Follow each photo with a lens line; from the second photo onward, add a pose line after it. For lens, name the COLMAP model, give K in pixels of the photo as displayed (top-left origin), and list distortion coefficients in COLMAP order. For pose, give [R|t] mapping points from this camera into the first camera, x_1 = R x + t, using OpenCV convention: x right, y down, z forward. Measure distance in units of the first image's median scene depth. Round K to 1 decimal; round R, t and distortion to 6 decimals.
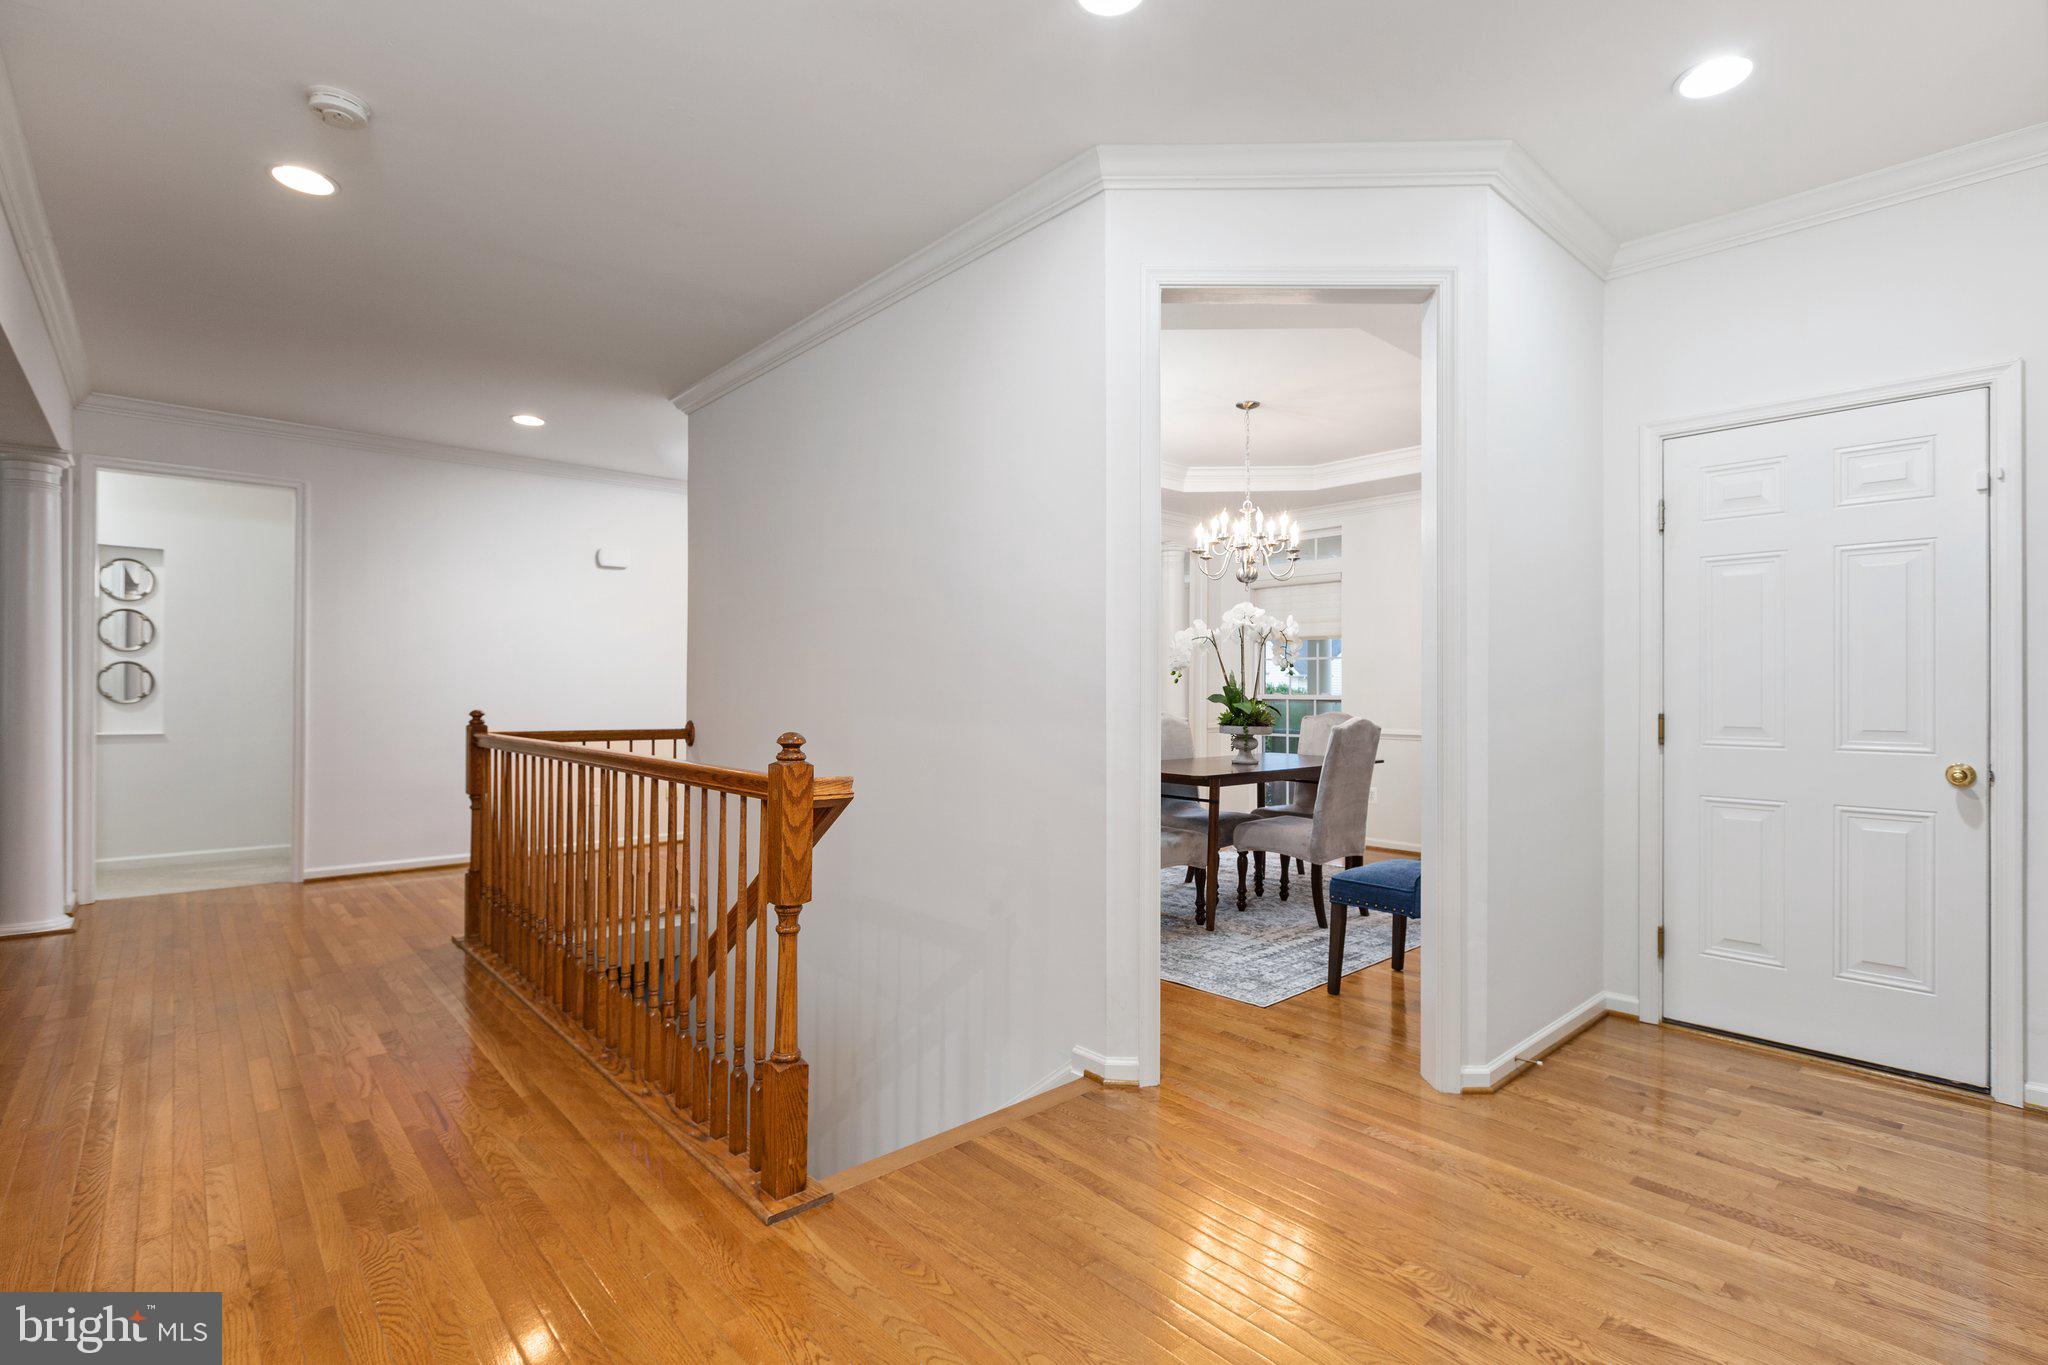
lens RADIAL K [[955.0, 0, 1027.1], [0, 955.0, 704.3], [0, 0, 1]] dist [-0.000814, -0.000037]
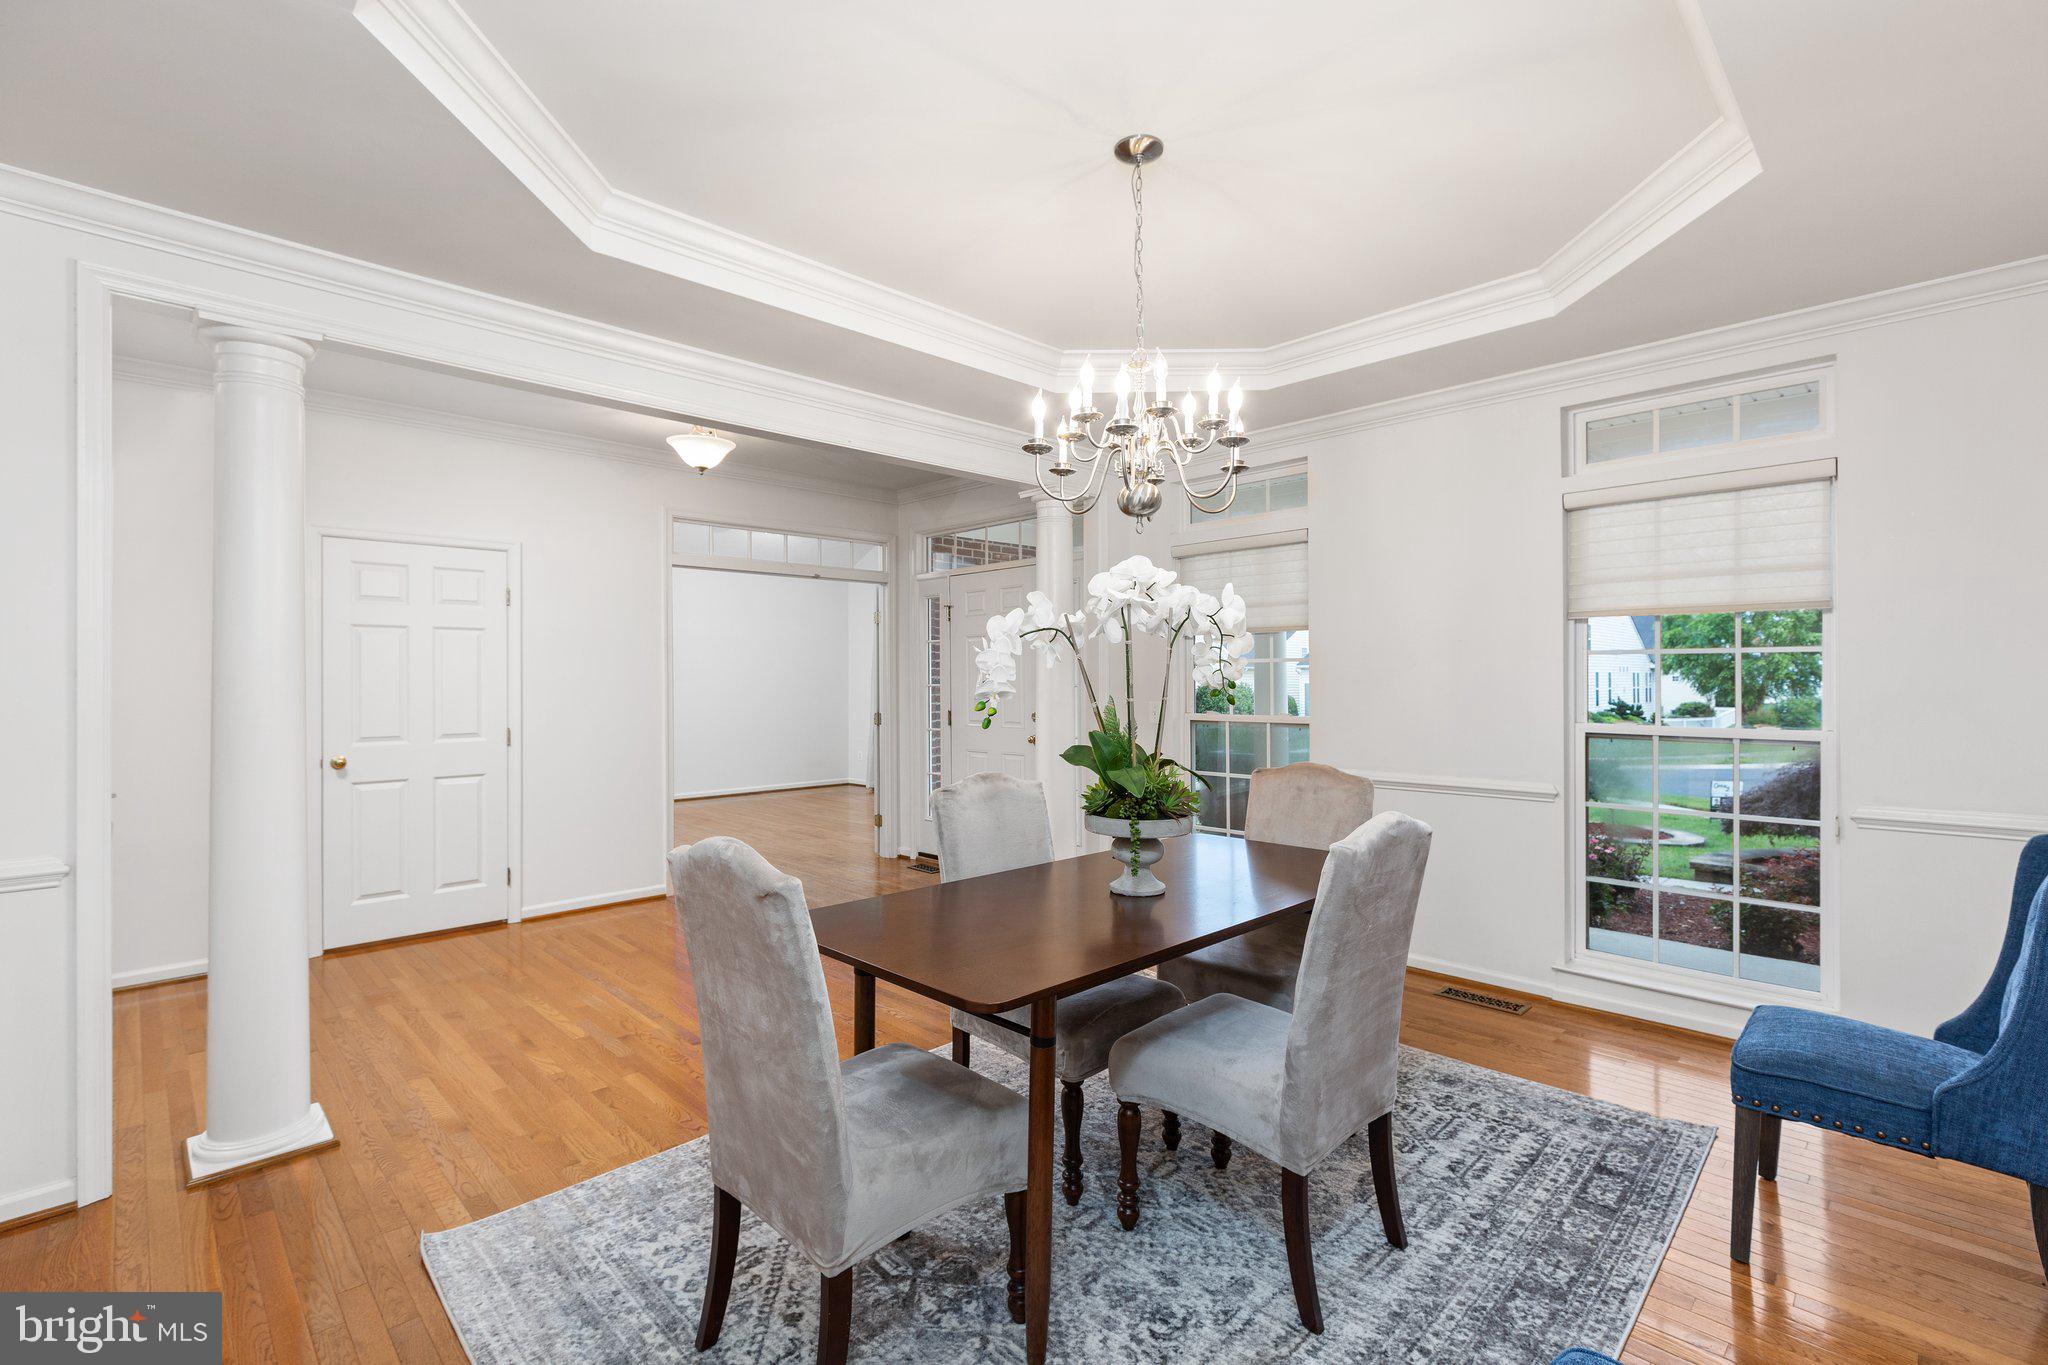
lens RADIAL K [[925.3, 0, 1021.3], [0, 925.3, 700.8], [0, 0, 1]] dist [0.001524, -0.000357]
pose [[0.999044, -0.008998, 0.042774, 0.149754], [0.008812, 0.999951, 0.004525, -0.036349], [-0.042813, -0.004143, 0.999075, 0.534703]]
